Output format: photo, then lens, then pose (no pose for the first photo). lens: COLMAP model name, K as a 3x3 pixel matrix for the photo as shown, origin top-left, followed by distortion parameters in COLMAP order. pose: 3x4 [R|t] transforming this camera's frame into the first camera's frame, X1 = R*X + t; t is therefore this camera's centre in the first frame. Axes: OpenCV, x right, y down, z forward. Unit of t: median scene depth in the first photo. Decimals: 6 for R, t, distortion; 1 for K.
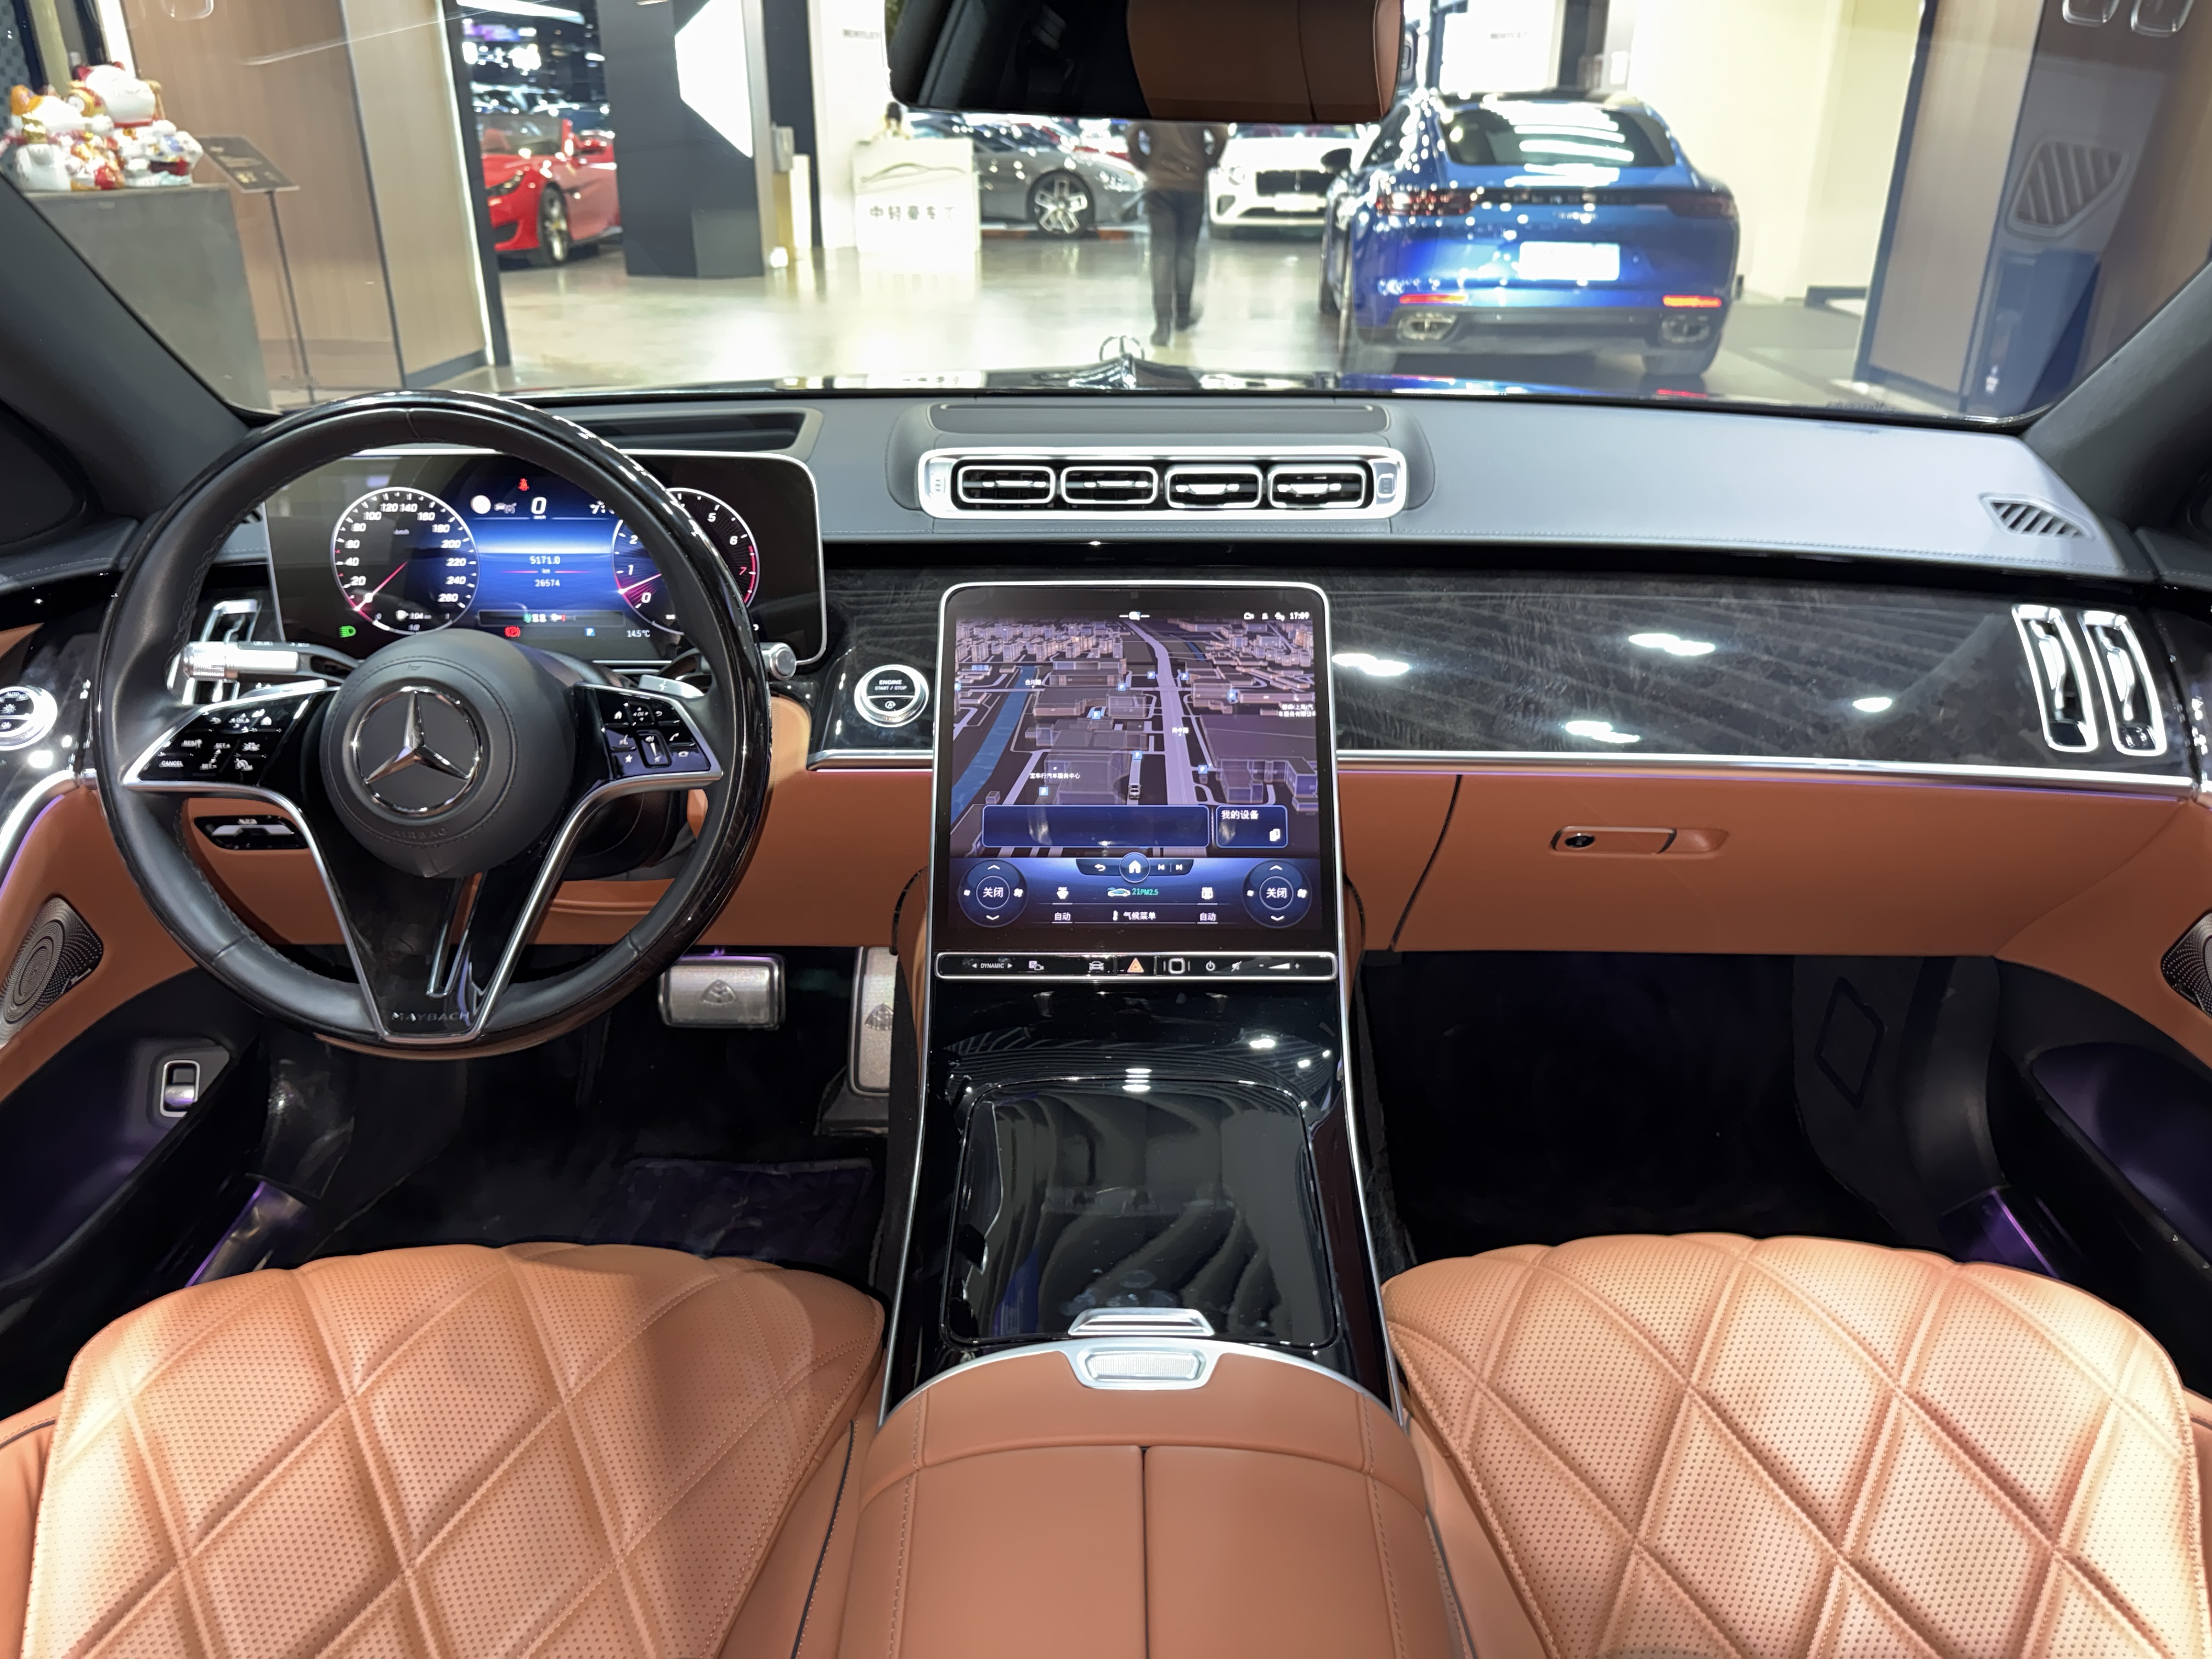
lens RADIAL K [[1577.8, 0, 1106.0], [0, 1577.8, 829.5], [0, 0, 1]] dist [0.042289, -0.062467]
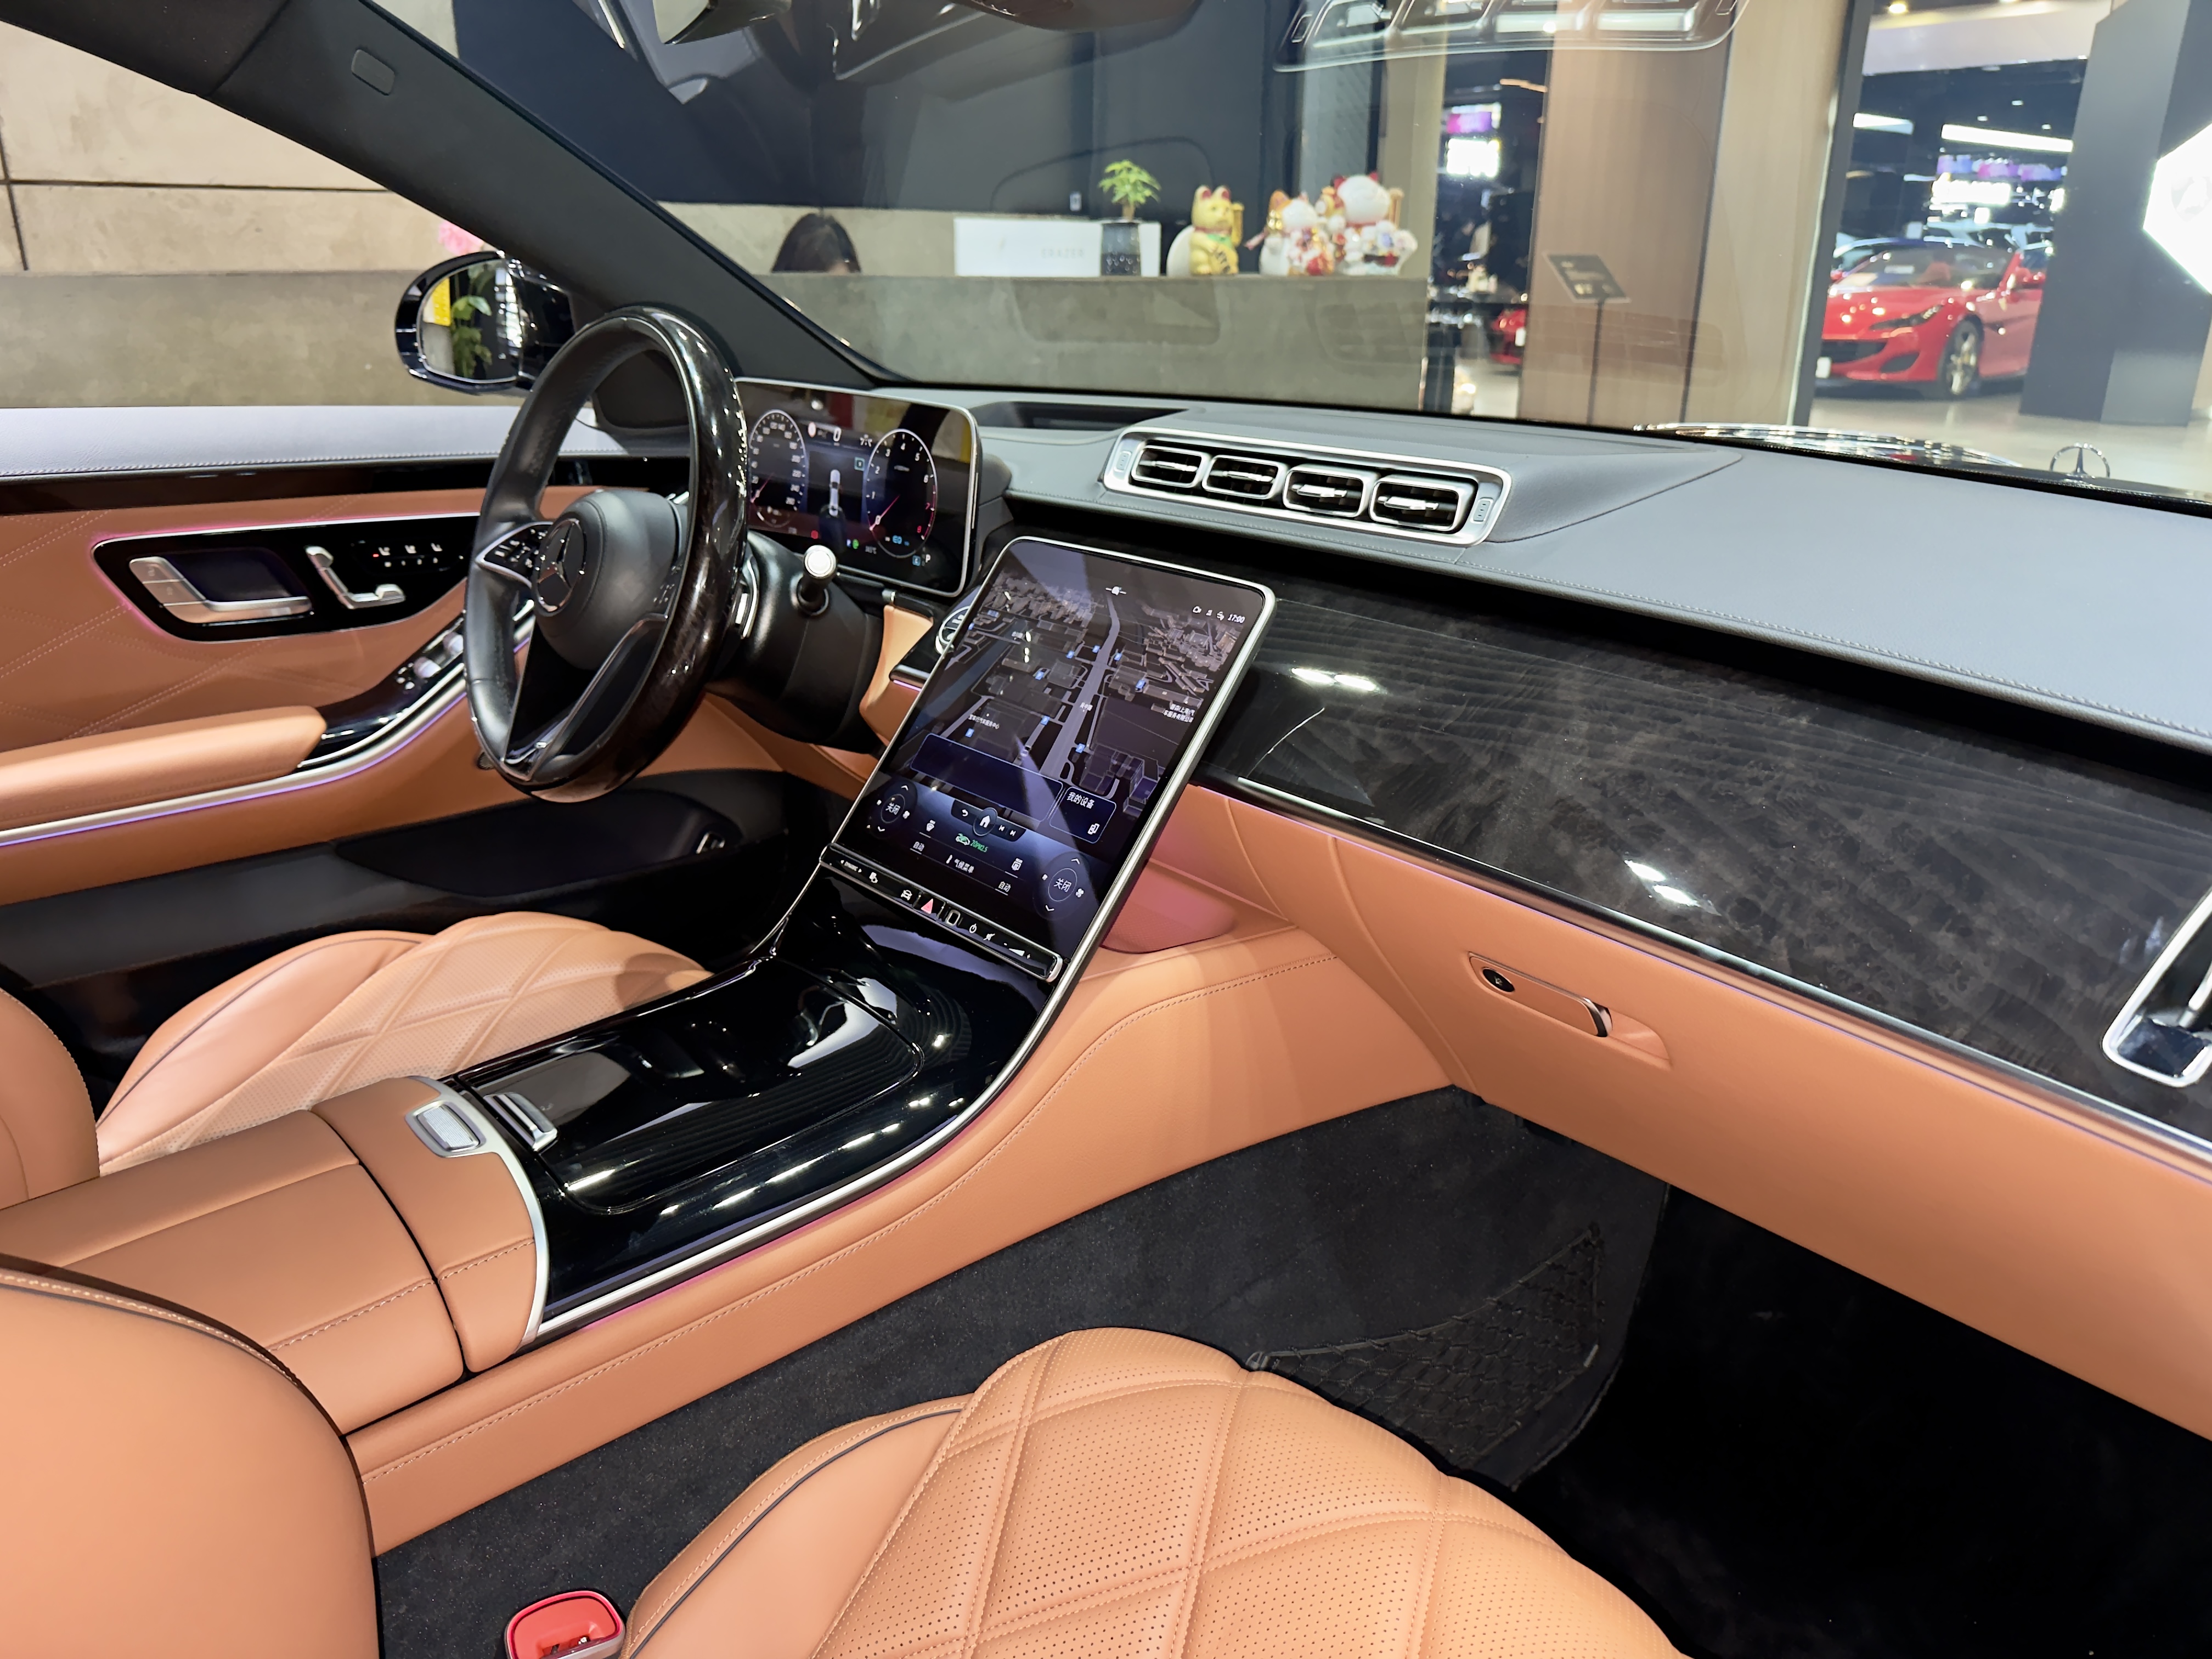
lens RADIAL K [[1577.8, 0, 1106.0], [0, 1577.8, 829.5], [0, 0, 1]] dist [0.042289, -0.062467]
pose [[0.649273, 0.258542, -0.715263, 0.741048], [-0.315174, 0.947360, 0.056340, -0.048526], [0.692178, 0.188852, 0.696581, 0.344850]]
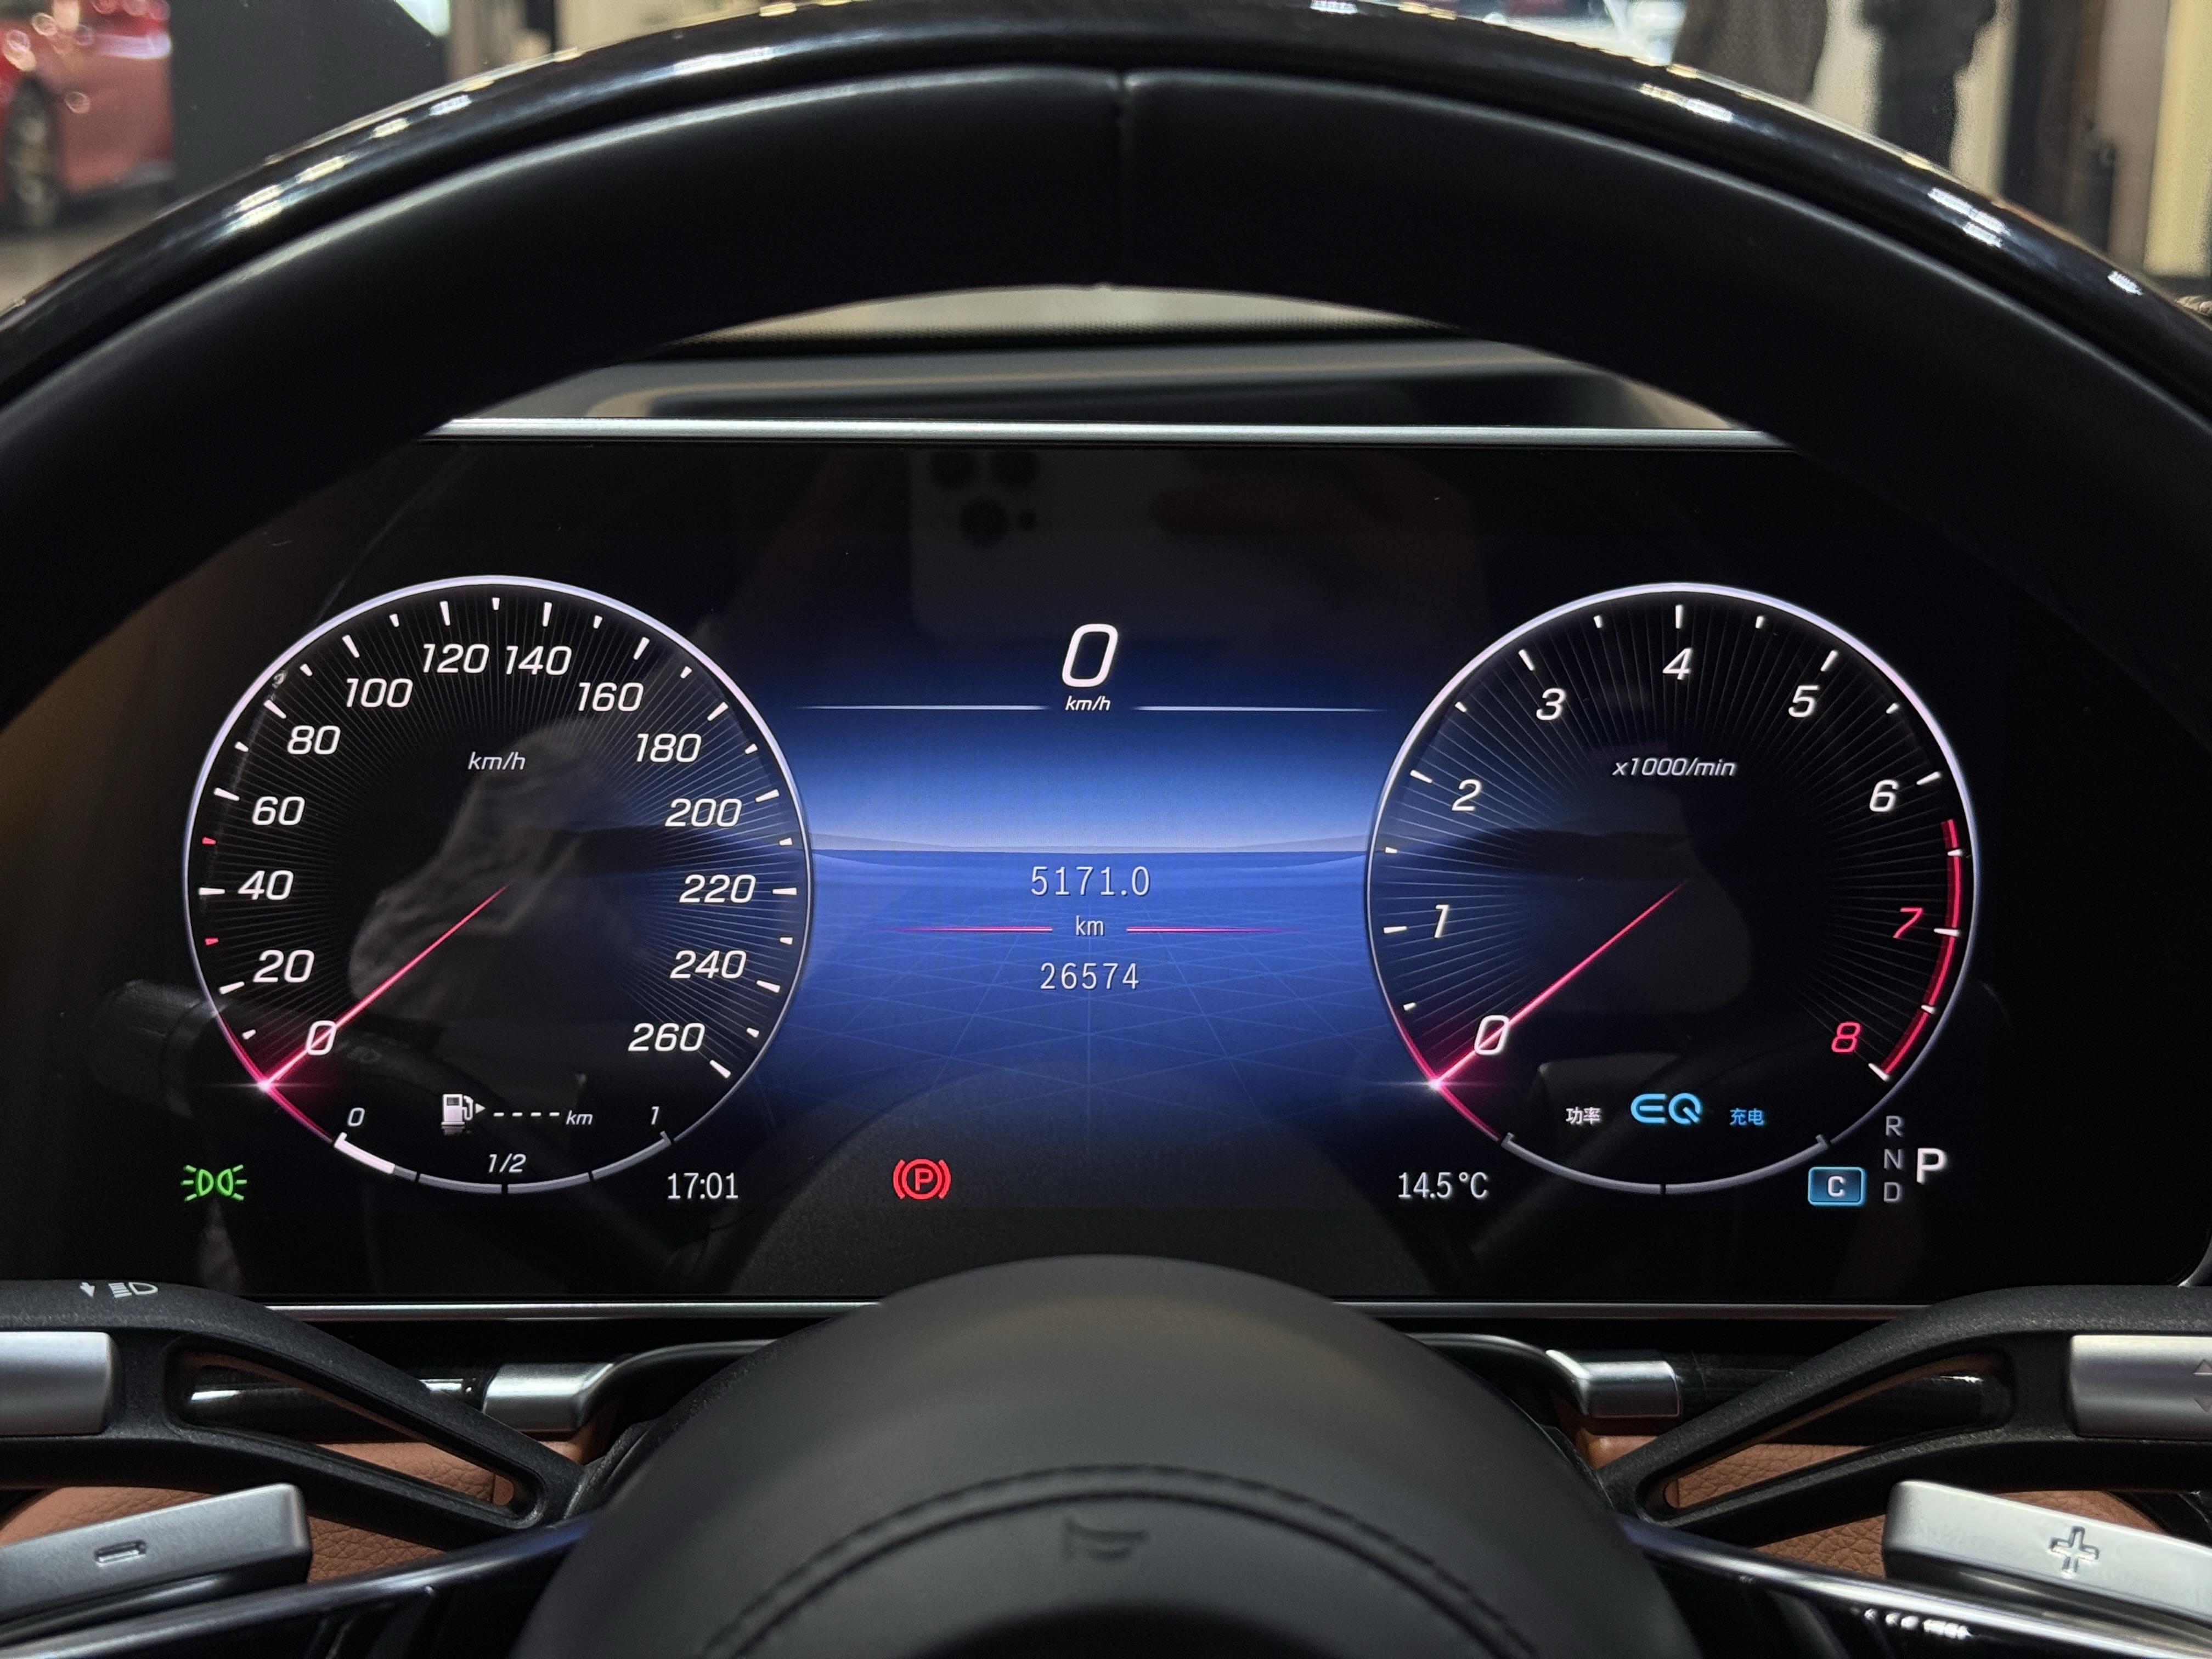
lens RADIAL K [[3193.4, 0, 1117.4], [0, 3193.4, 908.7], [0, 0, 1]] dist [0.201226, 0.018967]
pose [[0.999722, 0.002892, 0.023398, -0.364561], [0.000755, 0.988011, -0.154384, -0.093021], [-0.023564, 0.154359, 0.987734, 0.534919]]
